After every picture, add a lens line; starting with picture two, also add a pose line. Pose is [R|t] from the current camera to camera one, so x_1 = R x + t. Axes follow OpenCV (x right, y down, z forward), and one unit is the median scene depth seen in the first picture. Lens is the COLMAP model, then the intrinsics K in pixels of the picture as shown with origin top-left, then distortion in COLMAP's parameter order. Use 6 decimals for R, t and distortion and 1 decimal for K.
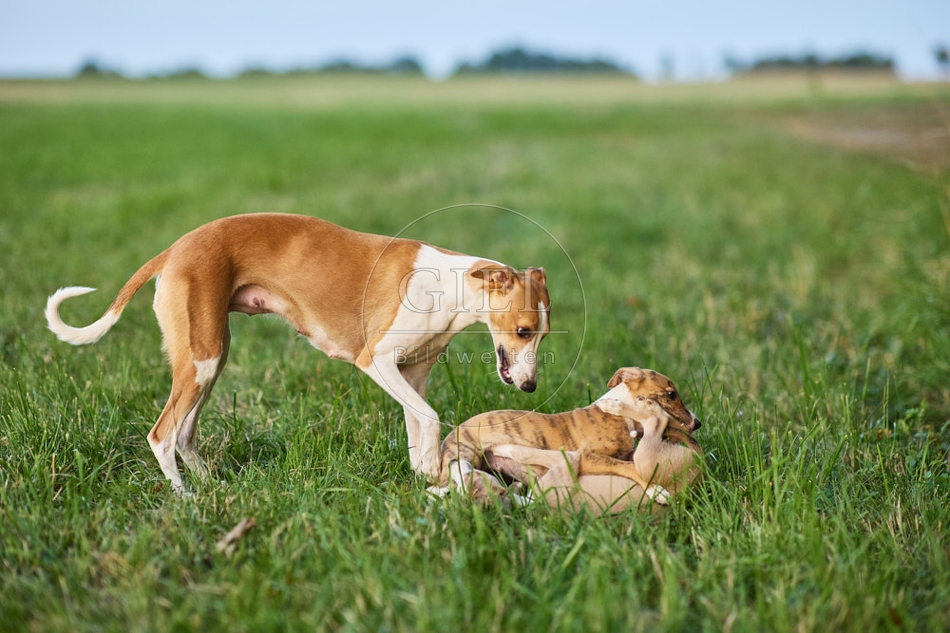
lens RADIAL K [[2285.2, 0, 475.0], [0, 2285.2, 316.5], [0, 0, 1]] dist [0.027182, -0.113006]
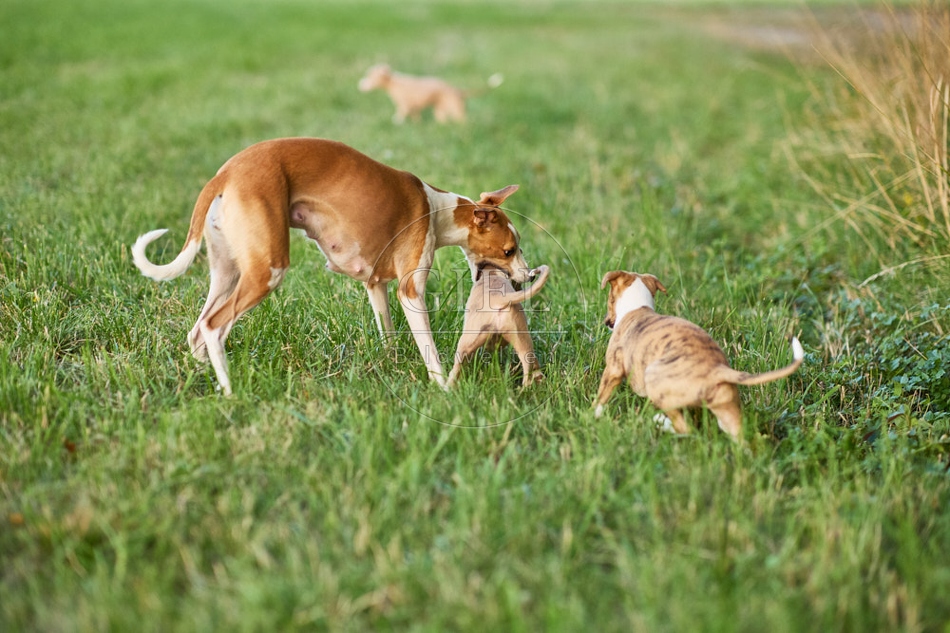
lens RADIAL K [[2285.2, 0, 475.0], [0, 2285.2, 316.5], [0, 0, 1]] dist [0.027182, -0.113006]
pose [[0.999417, 0.025814, 0.022365, 0.005424], [-0.026906, 0.998388, 0.049974, 0.010082], [-0.021039, -0.050546, 0.998500, -0.195732]]
